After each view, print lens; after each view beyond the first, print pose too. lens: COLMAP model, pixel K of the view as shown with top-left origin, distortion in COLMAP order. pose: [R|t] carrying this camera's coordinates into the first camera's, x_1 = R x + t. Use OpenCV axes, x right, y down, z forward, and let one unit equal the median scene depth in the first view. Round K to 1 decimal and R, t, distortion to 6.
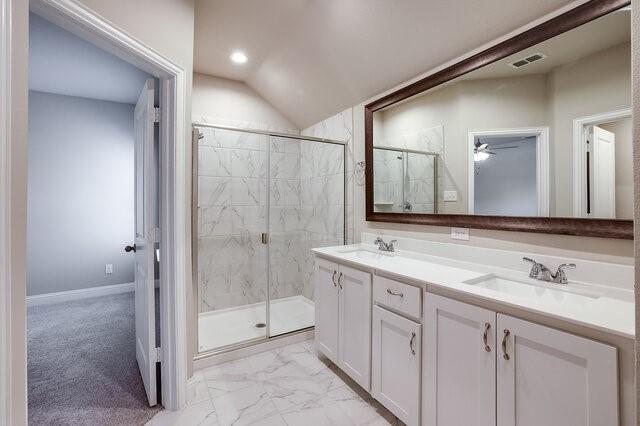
lens RADIAL K [[277.0, 0, 315.0], [0, 277.0, 209.4], [0, 0, 1]] dist [-0.011561, 0.000109]
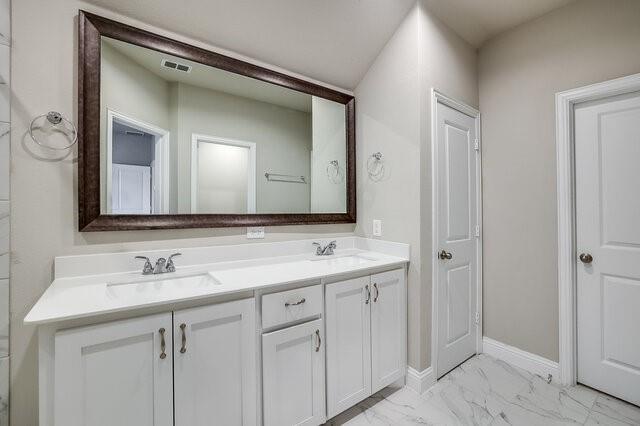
lens RADIAL K [[277.0, 0, 315.8], [0, 277.0, 210.1], [0, 0, 1]] dist [-0.011561, 0.000109]
pose [[-0.070225, -0.018321, 0.997363, -0.466032], [-0.003966, 0.999829, 0.018087, -0.013726], [-0.997523, -0.002685, -0.070286, 0.754465]]
